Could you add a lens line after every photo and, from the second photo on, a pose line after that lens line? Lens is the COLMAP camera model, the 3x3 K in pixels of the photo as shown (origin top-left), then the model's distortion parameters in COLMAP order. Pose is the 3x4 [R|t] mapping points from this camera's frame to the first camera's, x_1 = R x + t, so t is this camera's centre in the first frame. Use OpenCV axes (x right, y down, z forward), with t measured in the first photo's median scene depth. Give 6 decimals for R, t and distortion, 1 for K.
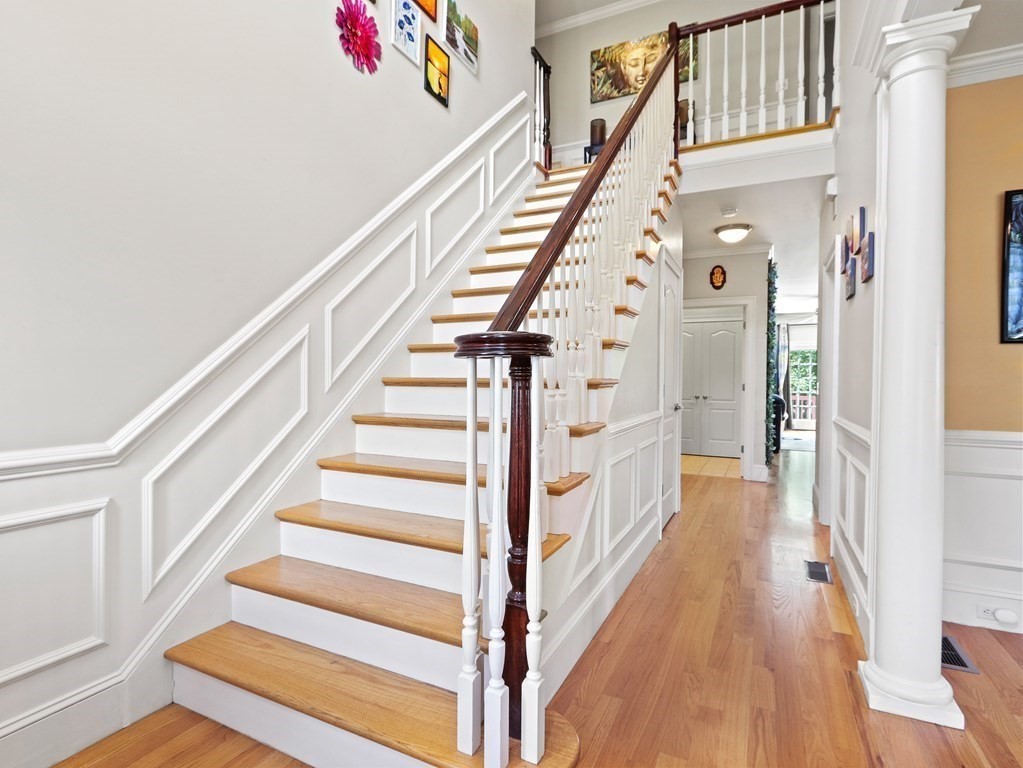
lens RADIAL K [[522.9, 0, 514.4], [0, 522.9, 382.8], [0, 0, 1]] dist [-0.000594, -0.000158]
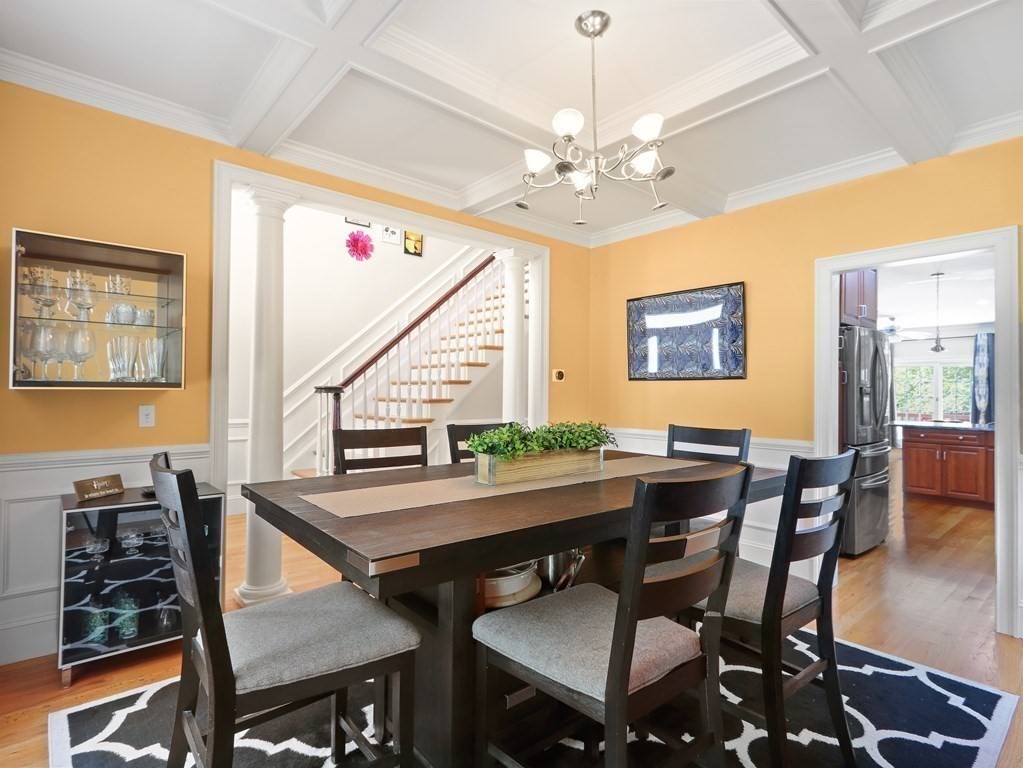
lens RADIAL K [[522.9, 0, 506.4], [0, 522.9, 387.1], [0, 0, 1]] dist [-0.000594, -0.000158]
pose [[0.915865, -0.005785, -0.401445, 1.027335], [-0.004002, 0.999715, -0.023538, -0.006709], [0.401467, 0.023164, 0.915580, -0.688627]]
